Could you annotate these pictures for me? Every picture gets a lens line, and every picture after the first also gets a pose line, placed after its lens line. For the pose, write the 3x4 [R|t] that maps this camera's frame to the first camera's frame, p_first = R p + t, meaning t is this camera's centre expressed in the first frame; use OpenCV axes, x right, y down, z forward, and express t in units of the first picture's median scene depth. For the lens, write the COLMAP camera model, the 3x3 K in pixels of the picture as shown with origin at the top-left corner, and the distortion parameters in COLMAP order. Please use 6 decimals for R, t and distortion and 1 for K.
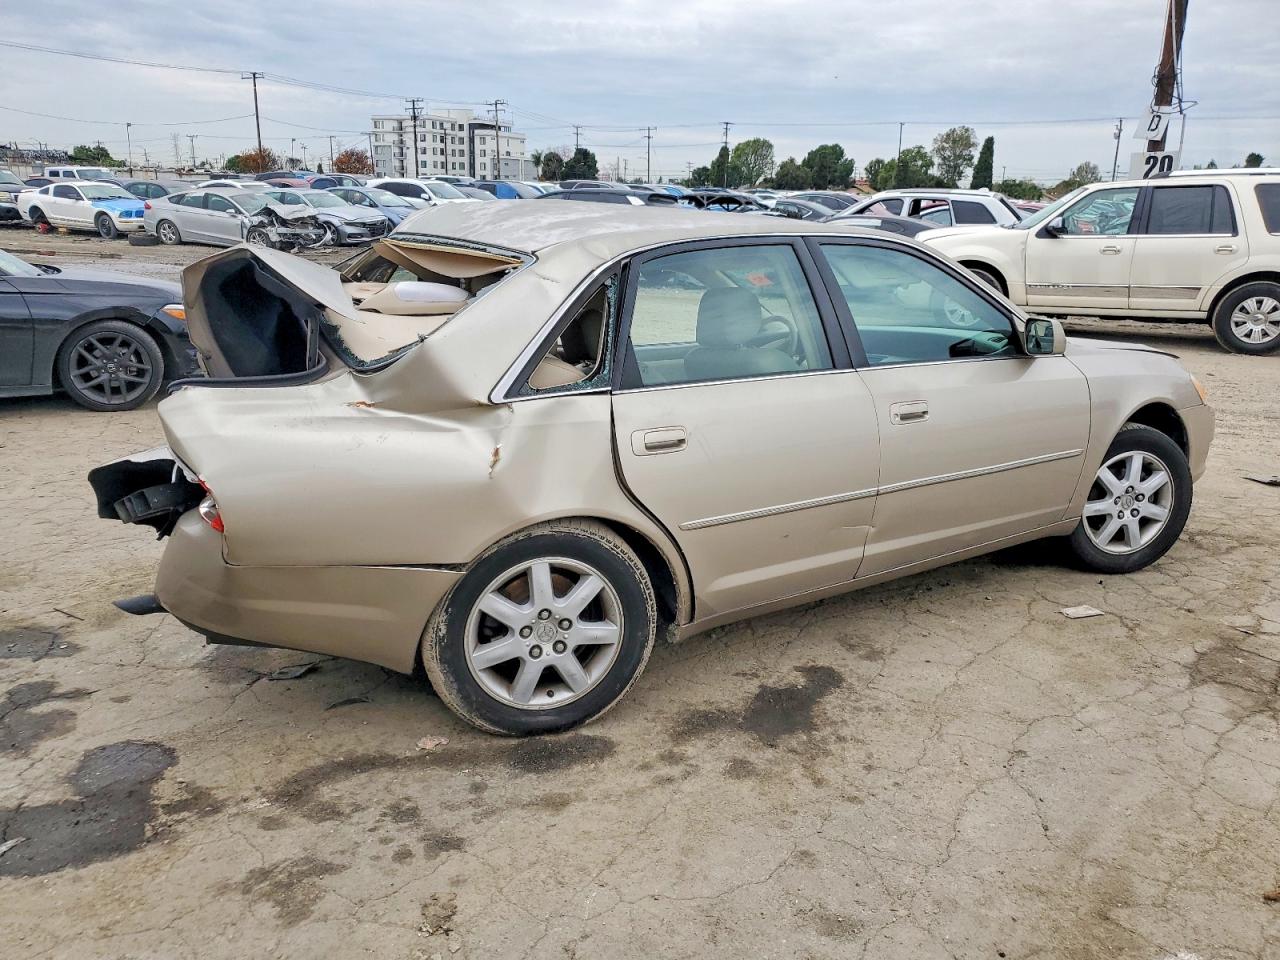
lens RADIAL K [[1041.0, 0, 634.4], [0, 1041.0, 482.0], [0, 0, 1]] dist [0.010231, 0.009829]
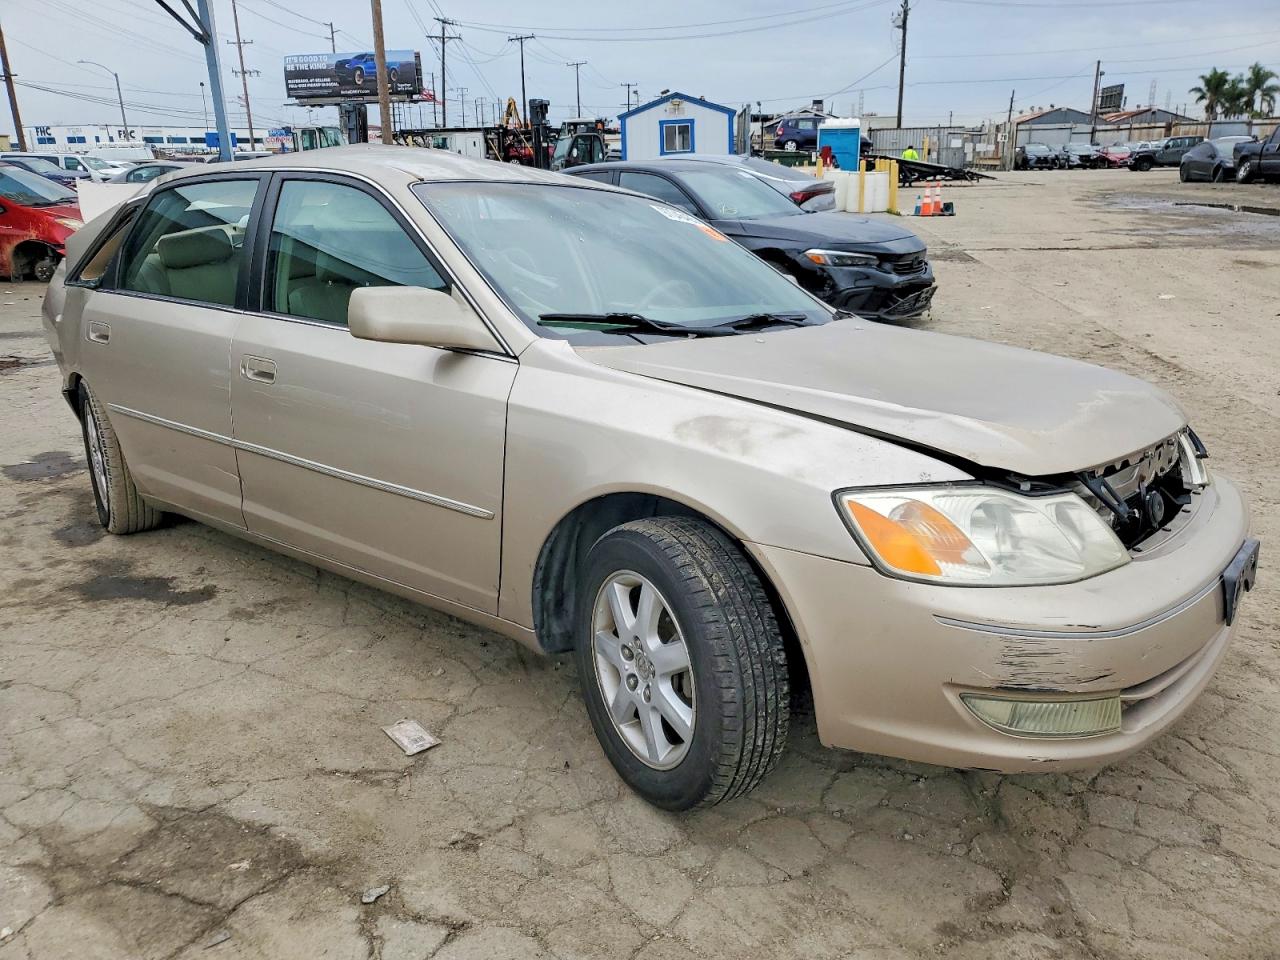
lens RADIAL K [[1041.0, 0, 634.4], [0, 1041.0, 482.0], [0, 0, 1]] dist [0.010231, 0.009829]
pose [[0.259734, 0.274469, -0.925854, 1.248235], [-0.203760, 0.952749, 0.225280, -0.253785], [0.943939, 0.130139, 0.303387, 1.087950]]
